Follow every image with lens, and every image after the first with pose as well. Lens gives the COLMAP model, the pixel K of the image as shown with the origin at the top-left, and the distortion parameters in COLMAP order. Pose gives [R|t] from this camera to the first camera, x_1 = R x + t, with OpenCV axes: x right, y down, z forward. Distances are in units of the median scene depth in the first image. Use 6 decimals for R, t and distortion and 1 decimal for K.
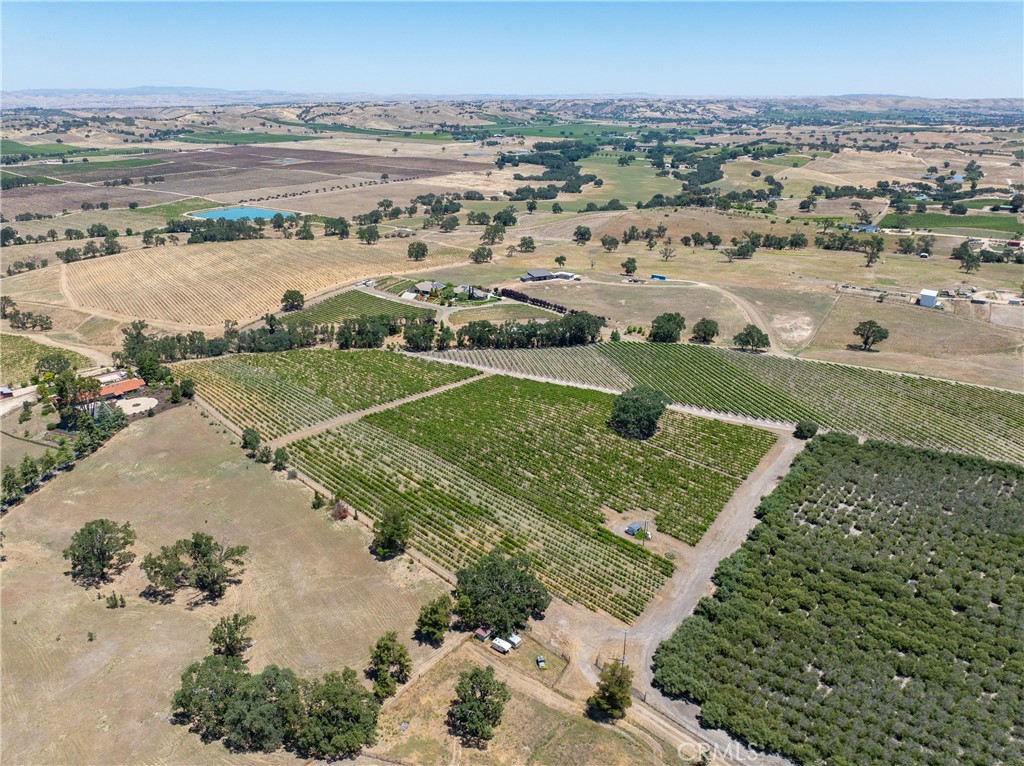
lens RADIAL K [[716.1, 0, 514.1], [0, 716.1, 380.5], [0, 0, 1]] dist [-0.038904, 0.002055]
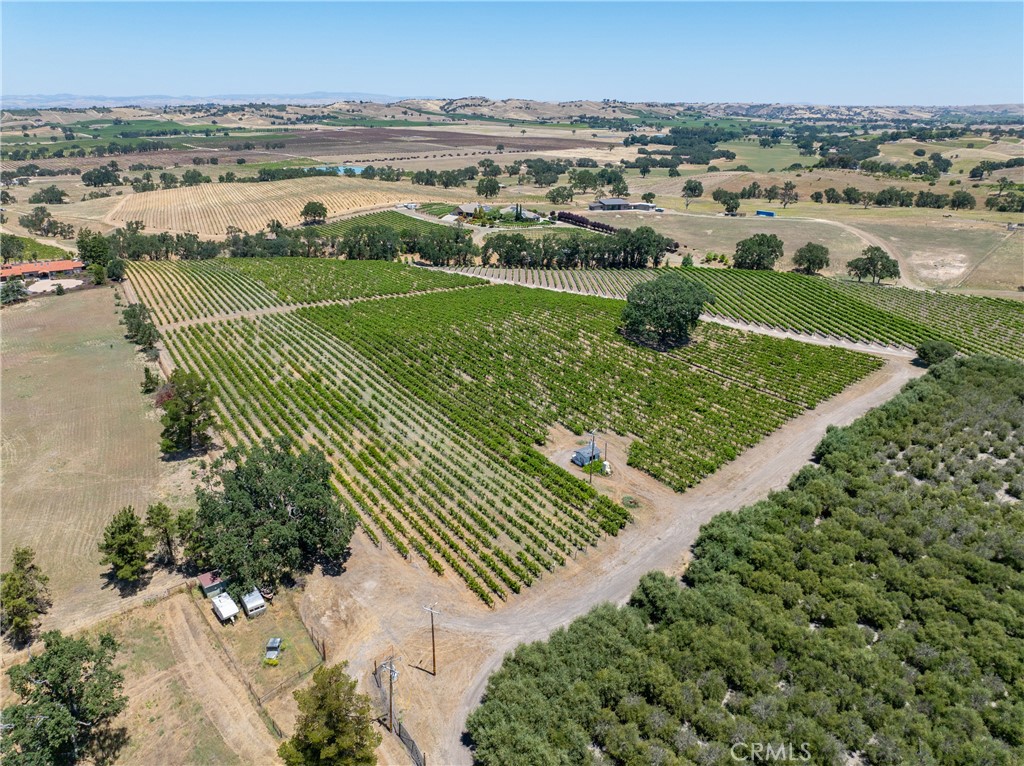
lens RADIAL K [[716.1, 0, 514.1], [0, 716.1, 380.5], [0, 0, 1]] dist [-0.038904, 0.002055]
pose [[0.979750, 0.075773, -0.185331, 0.125560], [-0.077795, 0.996963, -0.003652, 0.090155], [0.184492, 0.017995, 0.982669, 0.247656]]
